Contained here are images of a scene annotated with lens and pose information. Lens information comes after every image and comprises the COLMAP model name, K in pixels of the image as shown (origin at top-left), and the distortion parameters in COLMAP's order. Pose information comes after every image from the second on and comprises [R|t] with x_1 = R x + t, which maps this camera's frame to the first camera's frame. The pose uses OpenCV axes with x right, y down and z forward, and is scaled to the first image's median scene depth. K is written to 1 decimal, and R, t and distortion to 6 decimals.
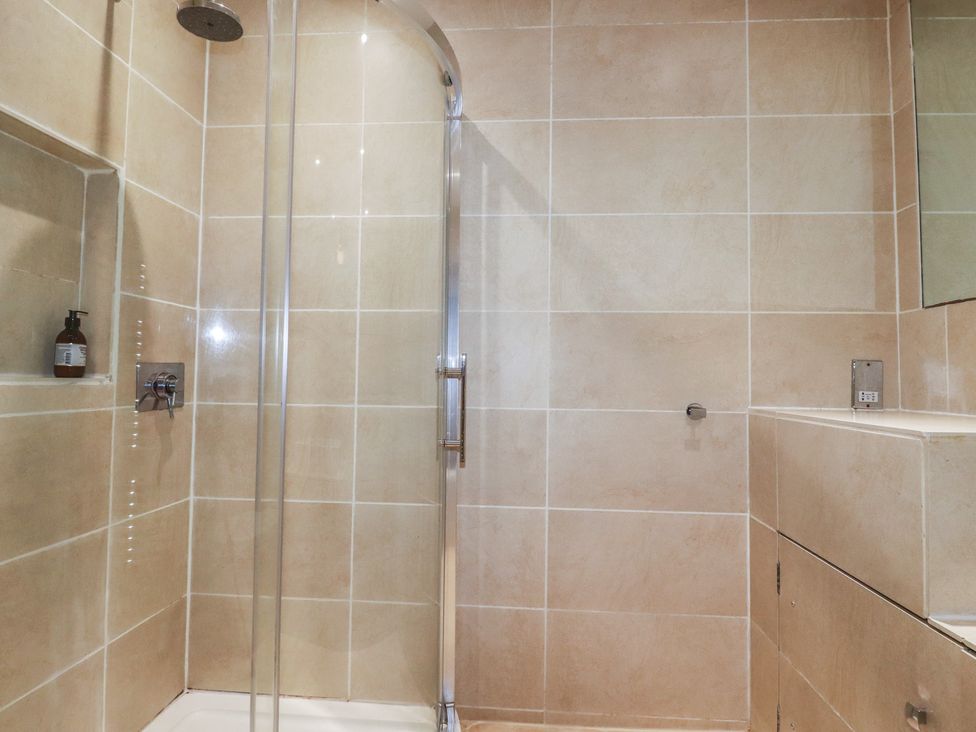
lens RADIAL K [[534.1, 0, 492.7], [0, 534.1, 356.7], [0, 0, 1]] dist [-0.000176, -0.013001]
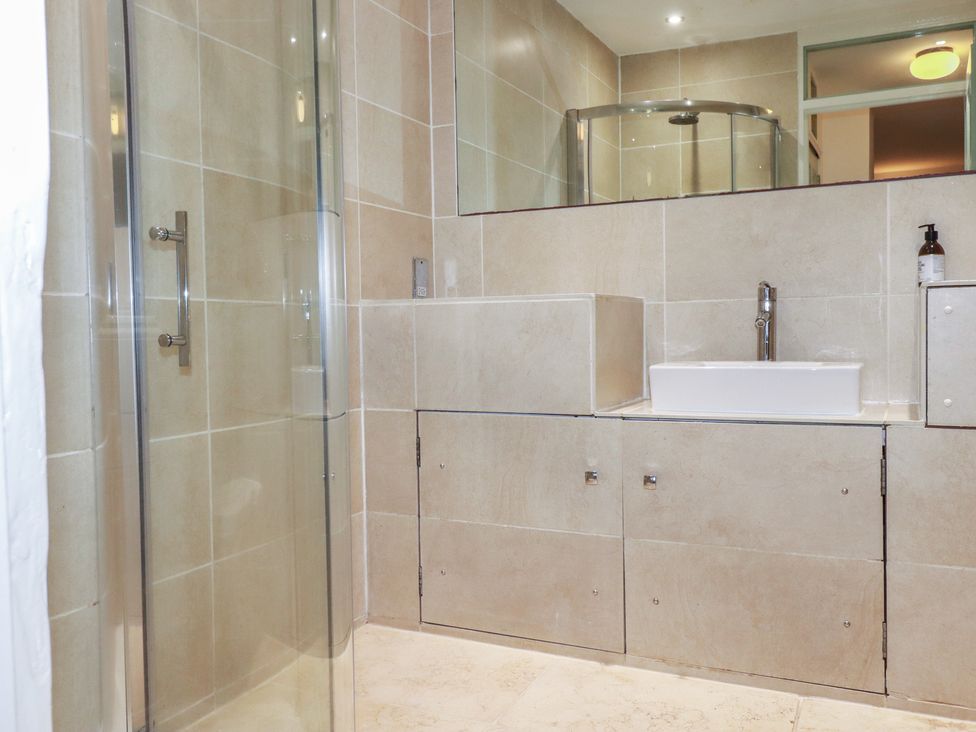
lens RADIAL K [[882.0, 0, 488.0], [0, 882.0, 366.0], [0, 0, 1]] dist [0.005149, -0.007329]
pose [[0.365644, -0.050438, 0.929387, -0.947750], [-0.019514, 0.997896, 0.061833, 0.112615], [-0.930550, -0.040745, 0.363890, 0.196212]]
